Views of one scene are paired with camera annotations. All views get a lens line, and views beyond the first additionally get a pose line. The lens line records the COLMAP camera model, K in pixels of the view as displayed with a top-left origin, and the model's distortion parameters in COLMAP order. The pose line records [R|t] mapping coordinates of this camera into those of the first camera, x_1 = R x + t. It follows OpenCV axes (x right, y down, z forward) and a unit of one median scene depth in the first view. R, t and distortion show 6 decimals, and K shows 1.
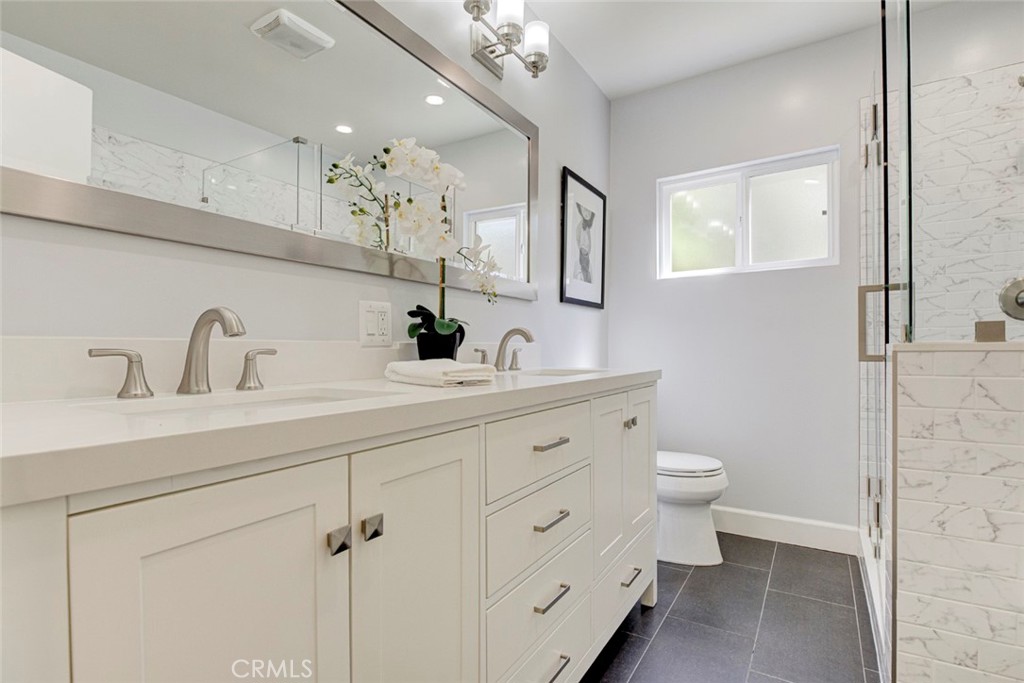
lens RADIAL K [[484.7, 0, 512.2], [0, 484.7, 347.3], [0, 0, 1]] dist [-0.008222, -0.005342]
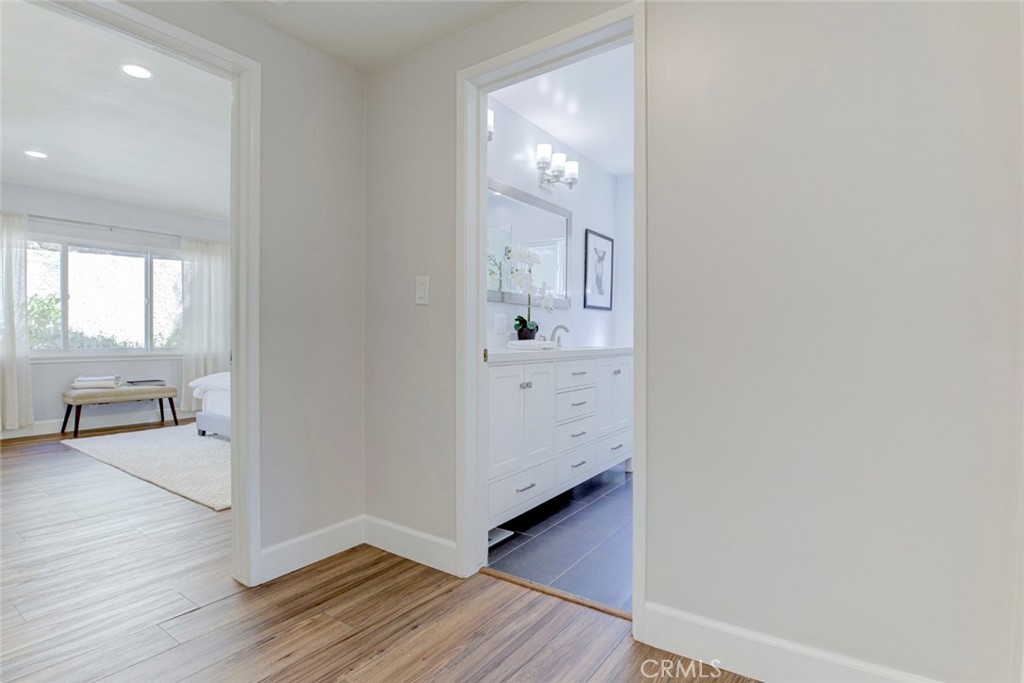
lens RADIAL K [[484.7, 0, 515.4], [0, 484.7, 341.5], [0, 0, 1]] dist [-0.008222, -0.005342]
pose [[0.999012, 0.005649, -0.044070, -0.082204], [-0.005059, 0.999896, 0.013500, 0.001131], [0.044142, -0.013264, 0.998937, -0.903380]]
